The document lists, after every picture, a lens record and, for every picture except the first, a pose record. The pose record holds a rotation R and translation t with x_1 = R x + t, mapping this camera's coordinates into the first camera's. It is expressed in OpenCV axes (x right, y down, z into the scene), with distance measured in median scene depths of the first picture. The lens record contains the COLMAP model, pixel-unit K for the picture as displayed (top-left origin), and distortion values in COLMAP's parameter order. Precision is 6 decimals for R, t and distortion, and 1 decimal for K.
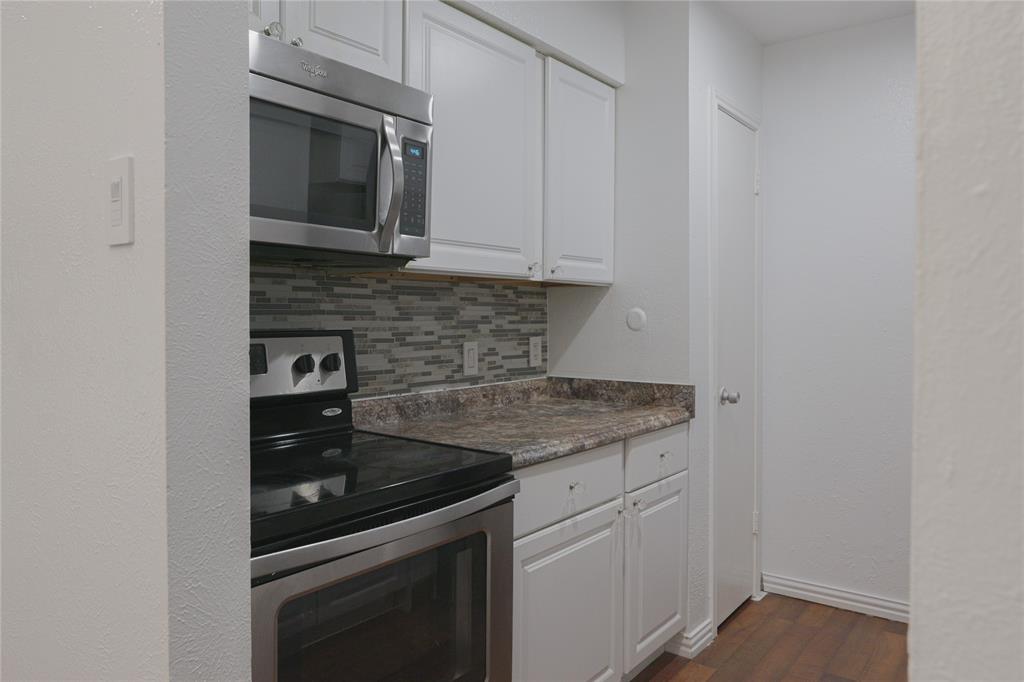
lens RADIAL K [[740.8, 0, 514.1], [0, 740.8, 302.6], [0, 0, 1]] dist [-0.006228, -0.000464]
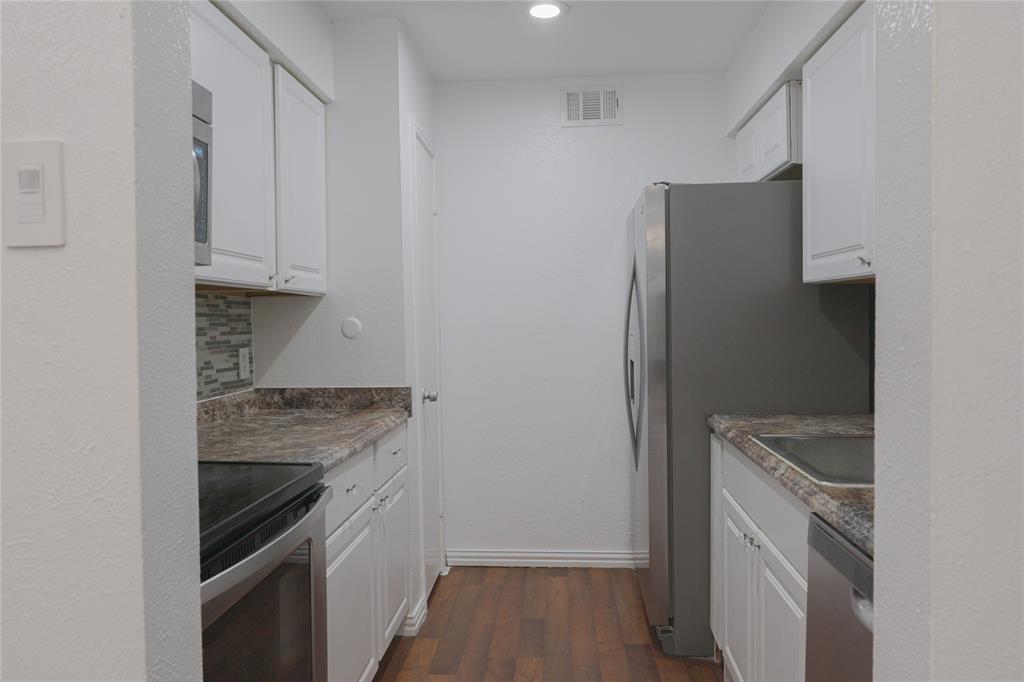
lens RADIAL K [[721.9, 0, 514.4], [0, 721.9, 308.4], [0, 0, 1]] dist [-0.007790, 0.002321]
pose [[0.840697, -0.005545, 0.541477, -0.194336], [0.007389, 0.999972, -0.001232, -0.001909], [-0.541455, 0.005037, 0.840714, 0.016664]]
